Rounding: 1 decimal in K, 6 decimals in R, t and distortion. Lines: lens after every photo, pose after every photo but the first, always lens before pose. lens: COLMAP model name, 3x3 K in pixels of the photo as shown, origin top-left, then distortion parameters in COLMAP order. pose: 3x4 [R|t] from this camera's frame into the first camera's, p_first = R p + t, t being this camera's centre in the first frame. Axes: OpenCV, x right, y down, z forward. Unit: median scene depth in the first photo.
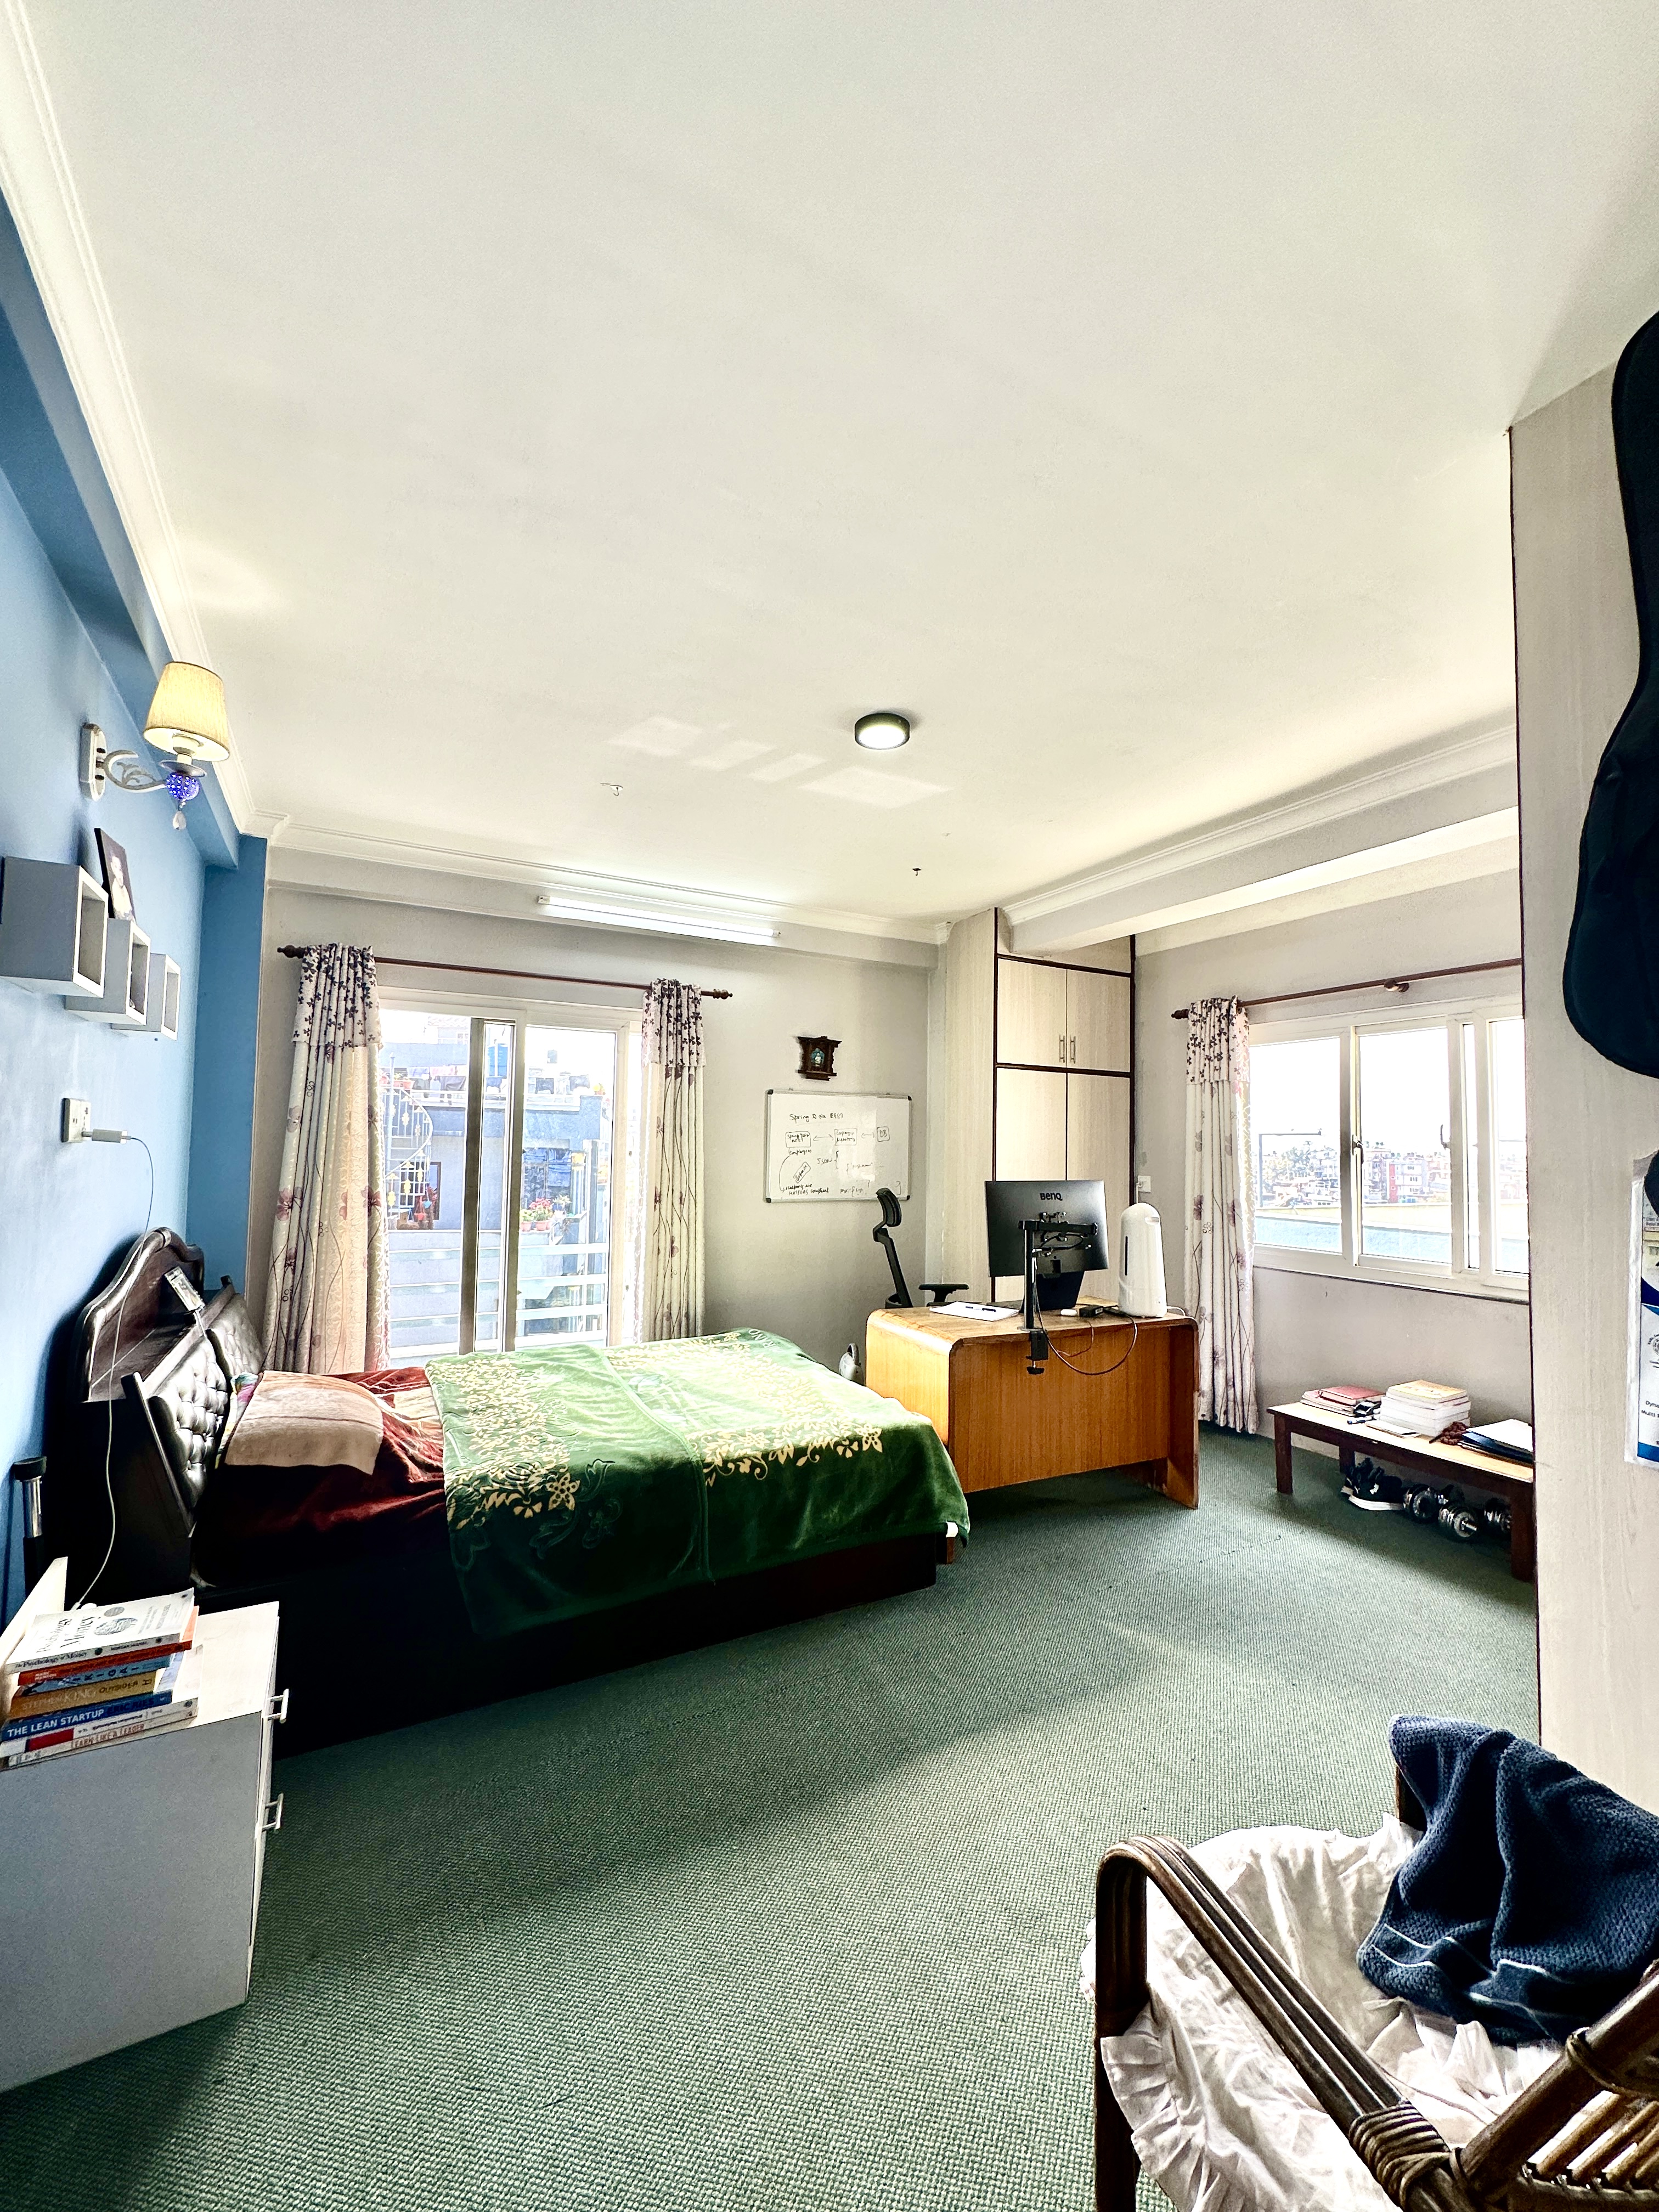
lens RADIAL K [[884.6, 0, 827.8], [0, 884.6, 1103.9], [0, 0, 1]] dist [-0.000081, 0.000613]
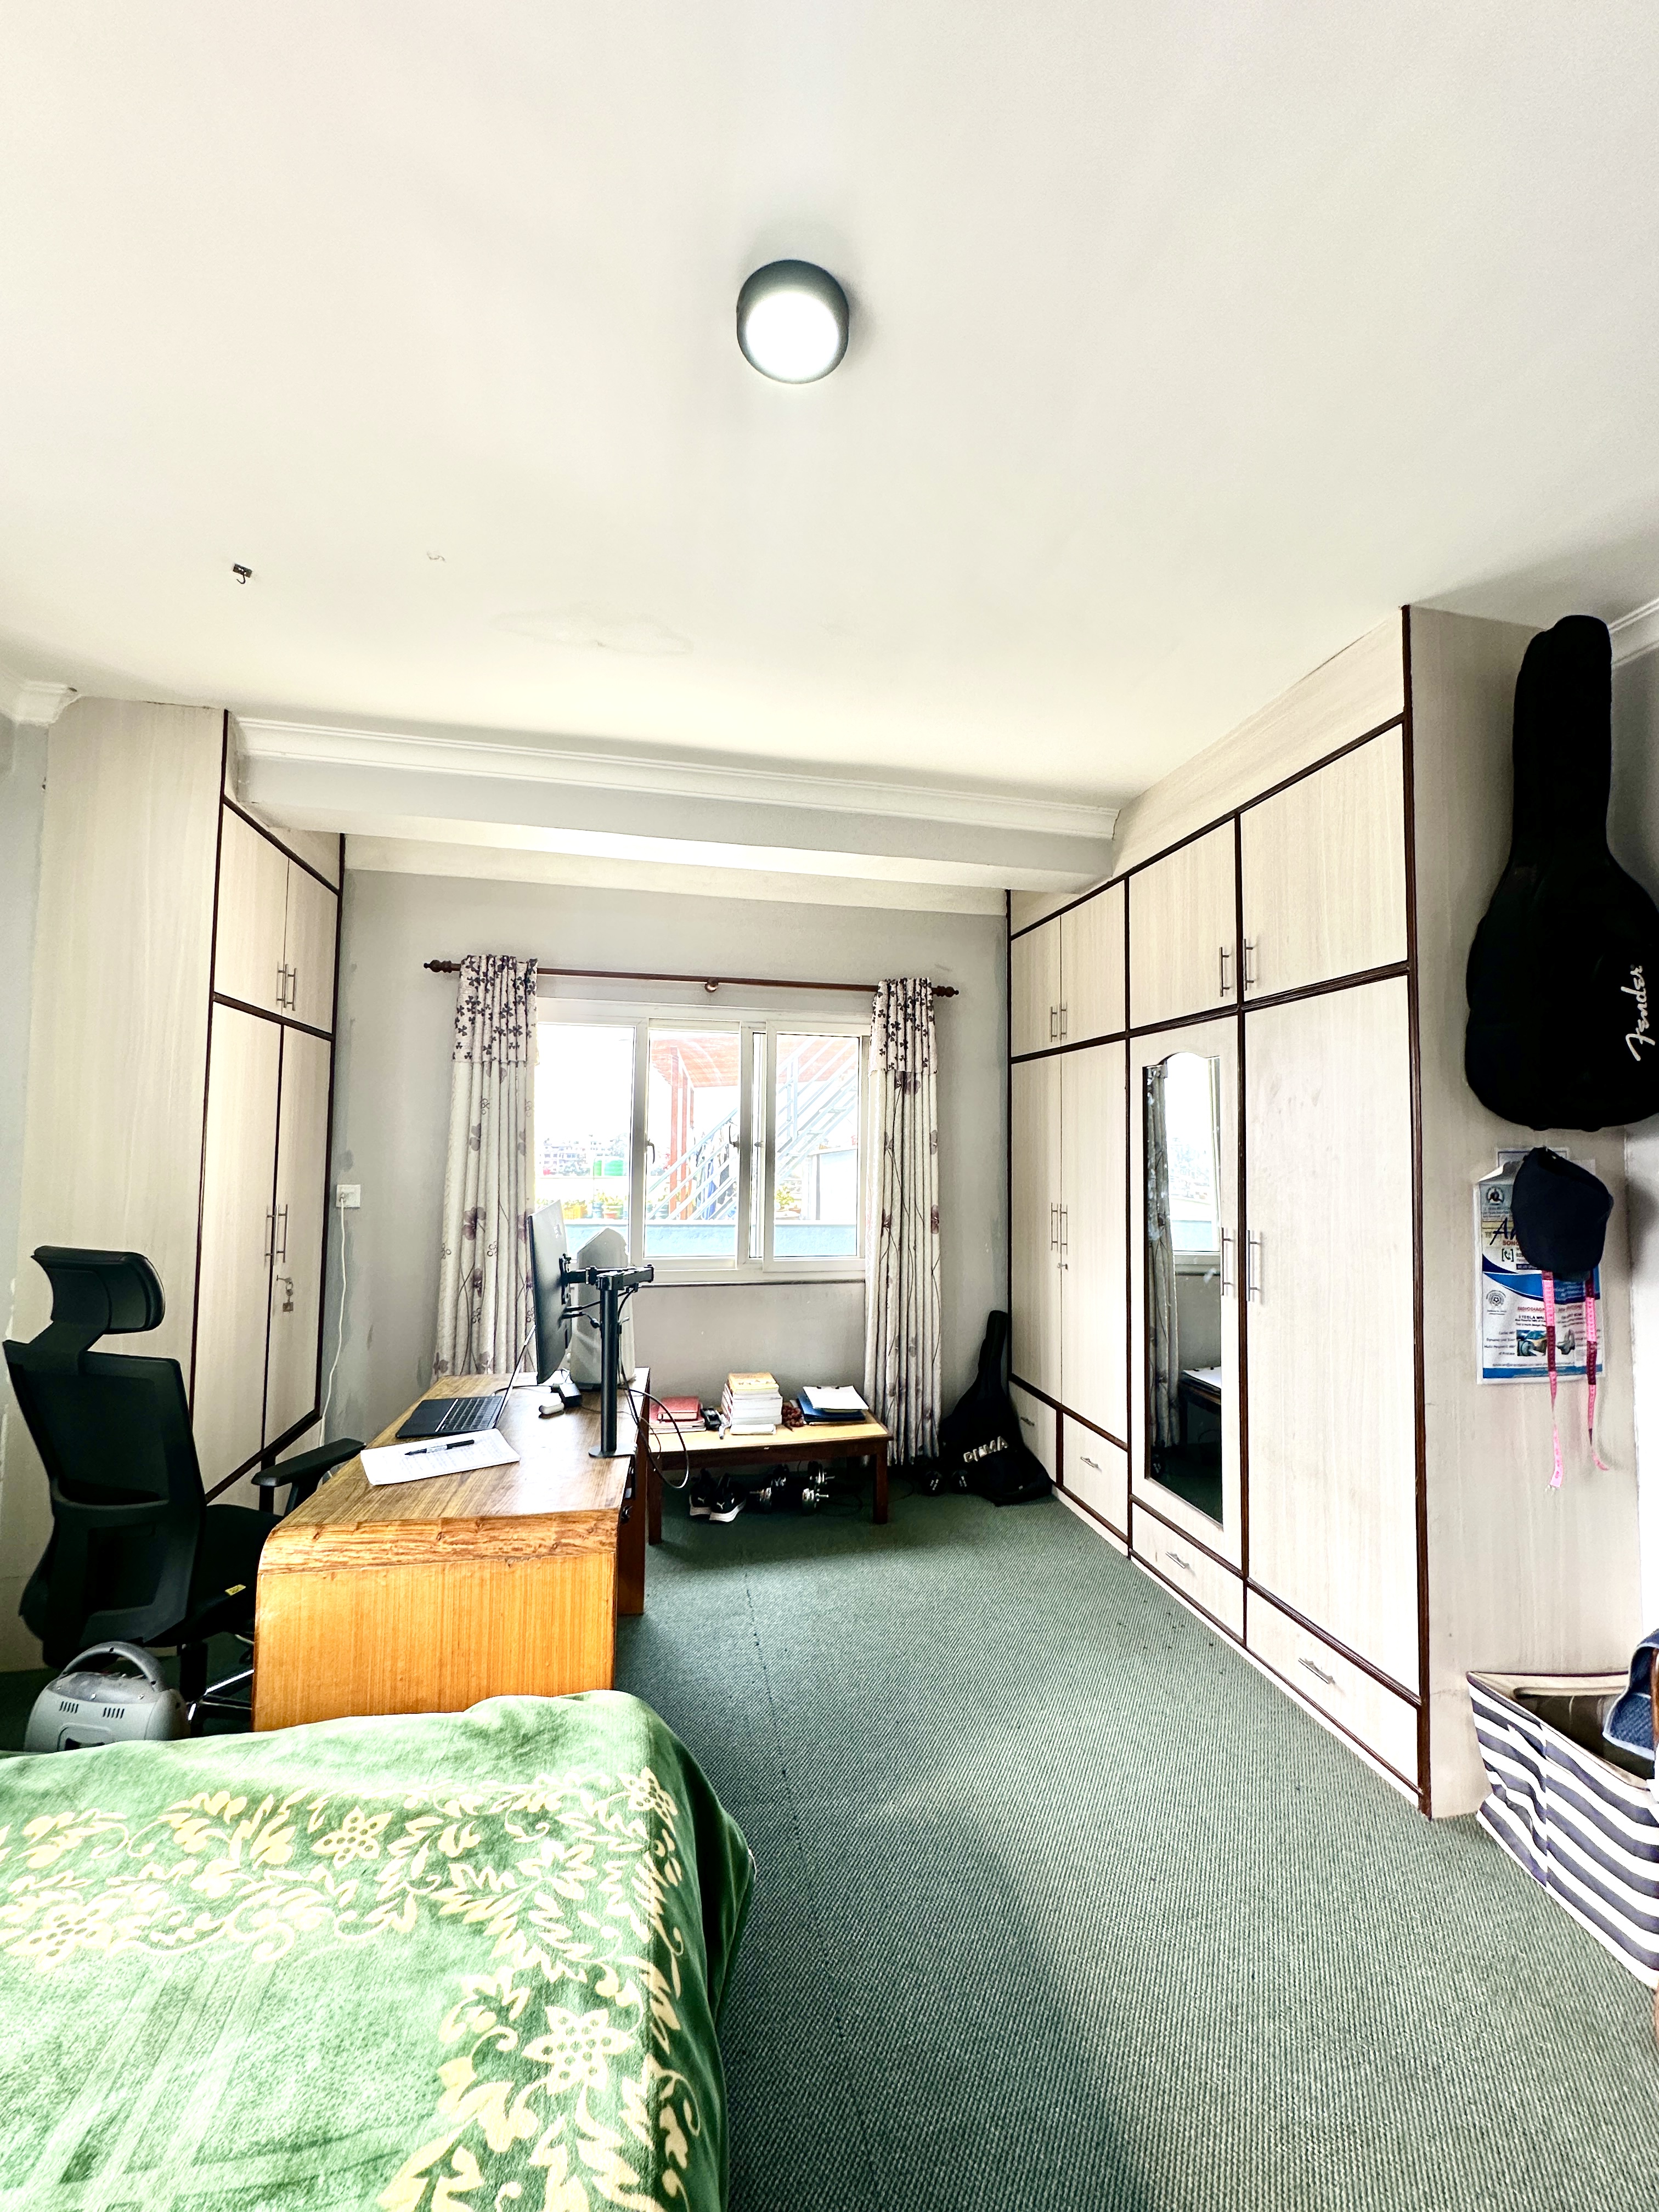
lens RADIAL K [[884.6, 0, 832.5], [0, 884.6, 1101.3], [0, 0, 1]] dist [-0.000081, 0.000613]
pose [[0.273718, 0.039256, 0.961009, -0.240116], [-0.057135, 0.998066, -0.024497, 0.012964], [-0.960112, -0.048202, 0.275431, 0.503206]]
